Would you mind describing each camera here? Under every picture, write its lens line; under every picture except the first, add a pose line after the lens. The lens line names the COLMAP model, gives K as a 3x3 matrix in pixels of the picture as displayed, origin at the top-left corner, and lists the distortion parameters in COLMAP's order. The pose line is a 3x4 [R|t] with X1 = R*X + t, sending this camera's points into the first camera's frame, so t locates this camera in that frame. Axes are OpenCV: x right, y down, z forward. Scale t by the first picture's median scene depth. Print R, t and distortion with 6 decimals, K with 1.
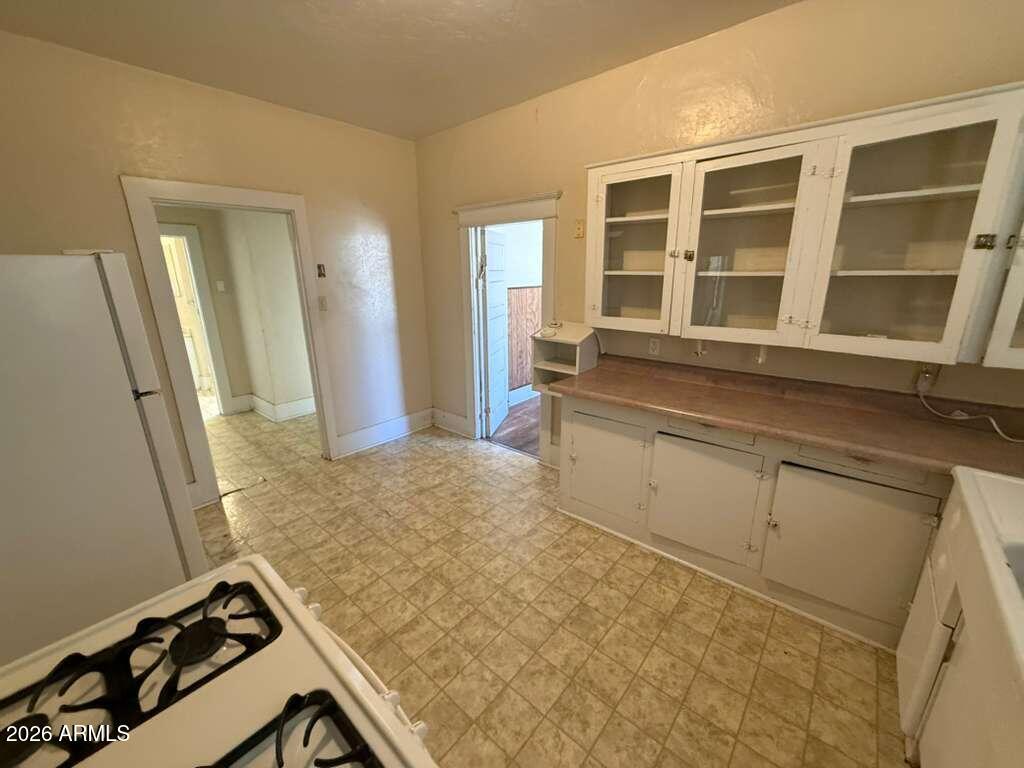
lens RADIAL K [[408.3, 0, 501.5], [0, 408.3, 390.9], [0, 0, 1]] dist [-0.000589, 0.000339]
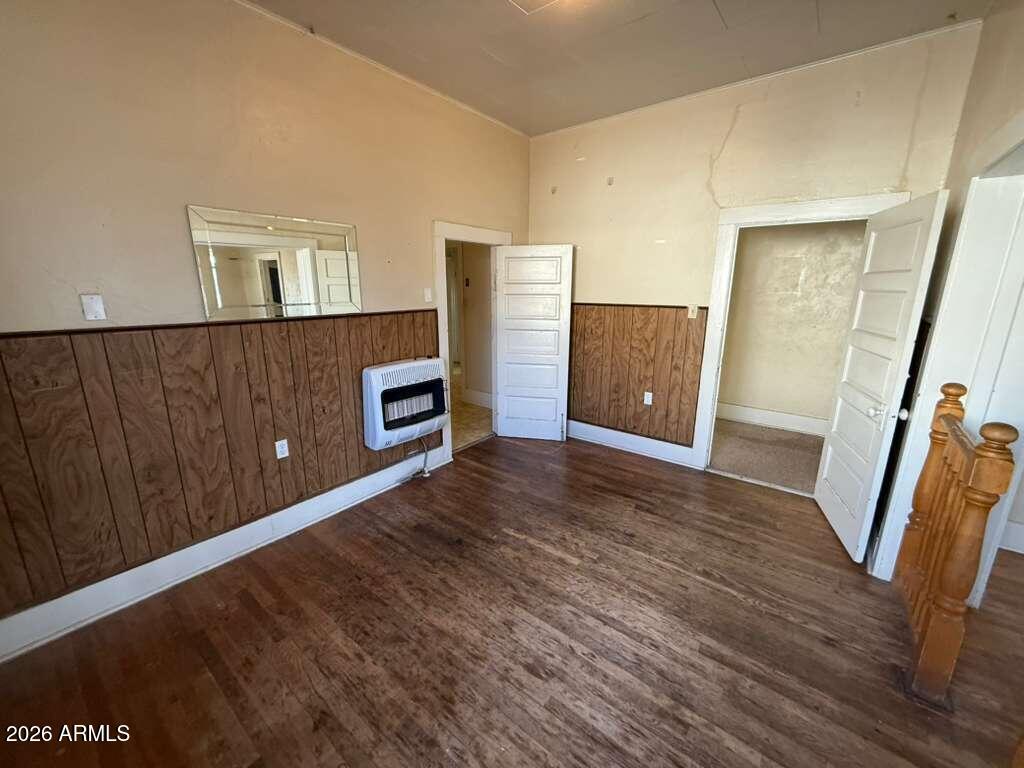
lens RADIAL K [[408.3, 0, 508.7], [0, 408.3, 379.2], [0, 0, 1]] dist [-0.000589, 0.000339]
pose [[0.037168, 0.245020, -0.968805, 0.804999], [-0.279451, 0.933345, 0.225331, -0.228246], [0.959440, 0.262358, 0.103162, 0.720024]]
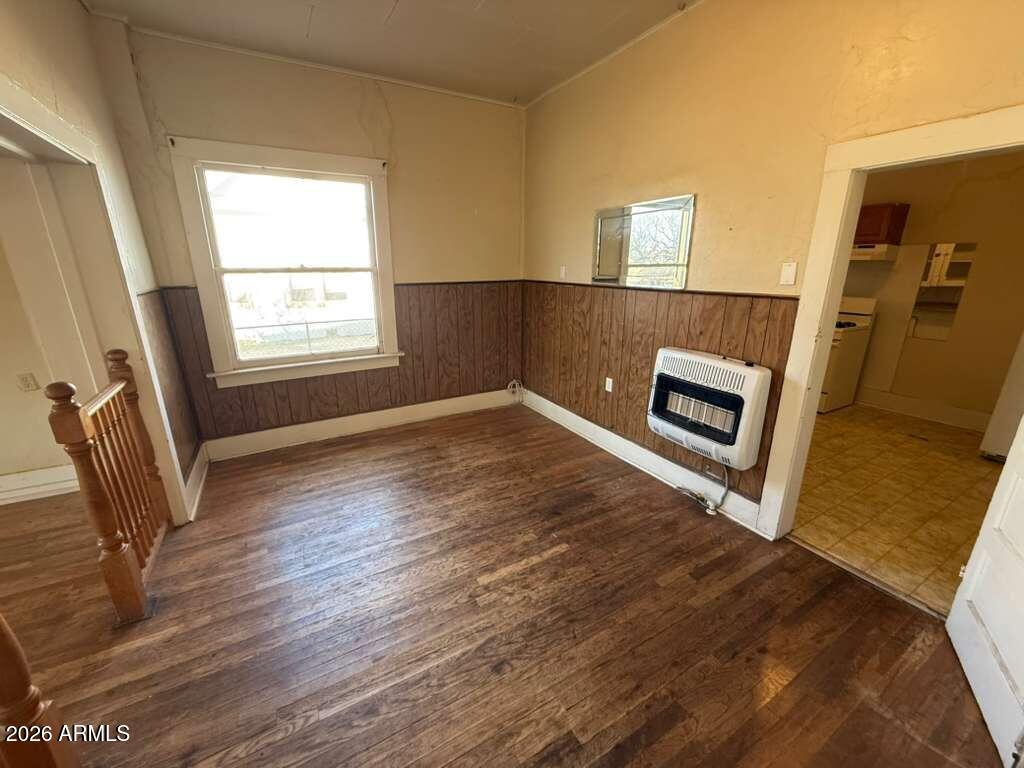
lens RADIAL K [[408.3, 0, 509.6], [0, 408.3, 379.6], [0, 0, 1]] dist [-0.000589, 0.000339]
pose [[-0.940455, -0.071585, 0.332294, 0.240139], [0.114383, 0.853917, 0.507684, -0.326882], [-0.320094, 0.515463, -0.794882, 1.122433]]
